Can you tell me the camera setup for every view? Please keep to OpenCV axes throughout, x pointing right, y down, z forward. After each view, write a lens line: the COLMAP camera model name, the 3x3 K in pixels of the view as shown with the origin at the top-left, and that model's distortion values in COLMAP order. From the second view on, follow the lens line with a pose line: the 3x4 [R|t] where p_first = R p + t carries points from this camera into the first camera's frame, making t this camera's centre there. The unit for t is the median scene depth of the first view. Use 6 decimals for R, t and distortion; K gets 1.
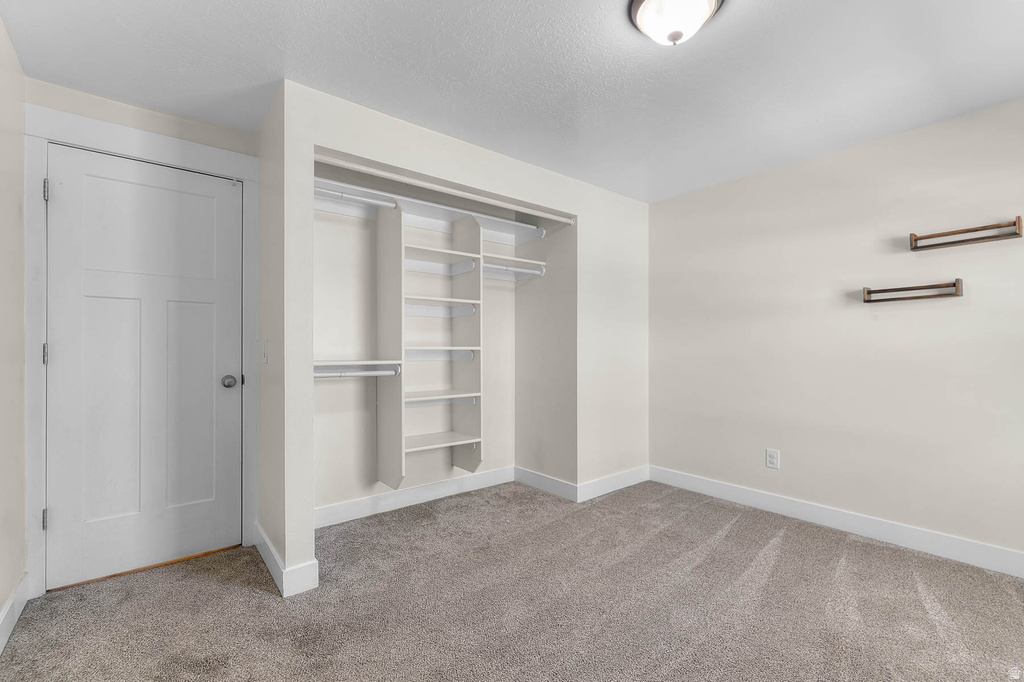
lens RADIAL K [[452.6, 0, 521.4], [0, 452.6, 344.1], [0, 0, 1]] dist [-0.001940, 0.000250]
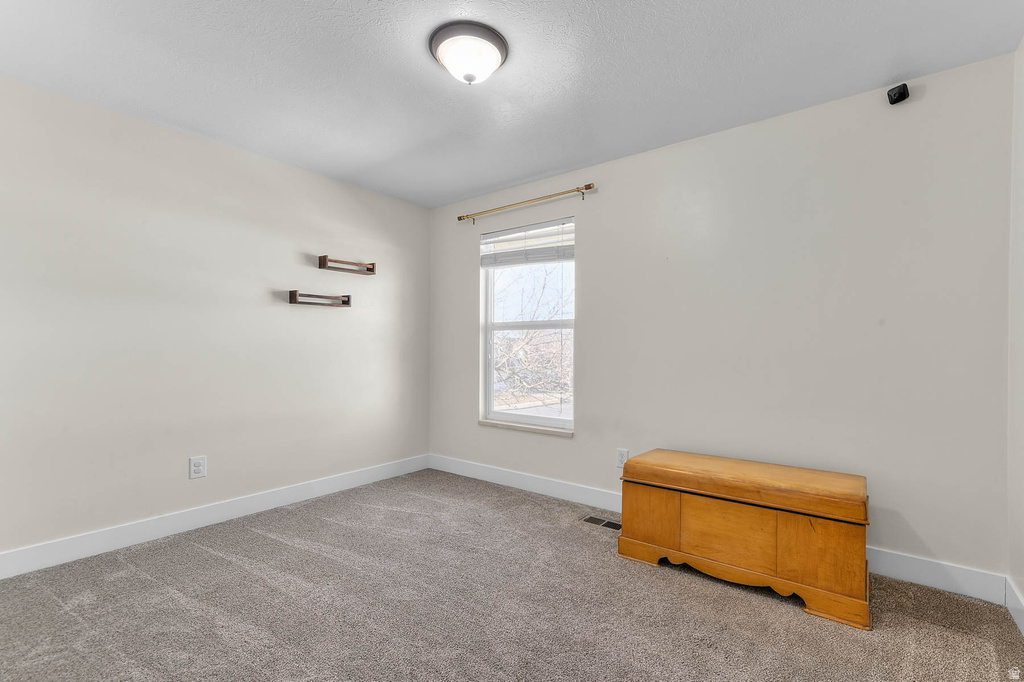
lens RADIAL K [[452.6, 0, 522.0], [0, 452.6, 344.1], [0, 0, 1]] dist [-0.001940, 0.000250]
pose [[-0.208885, 0.013804, 0.977843, -0.525131], [-0.002413, 0.999890, -0.014631, 0.031624], [-0.977937, -0.005416, -0.208829, 0.687587]]
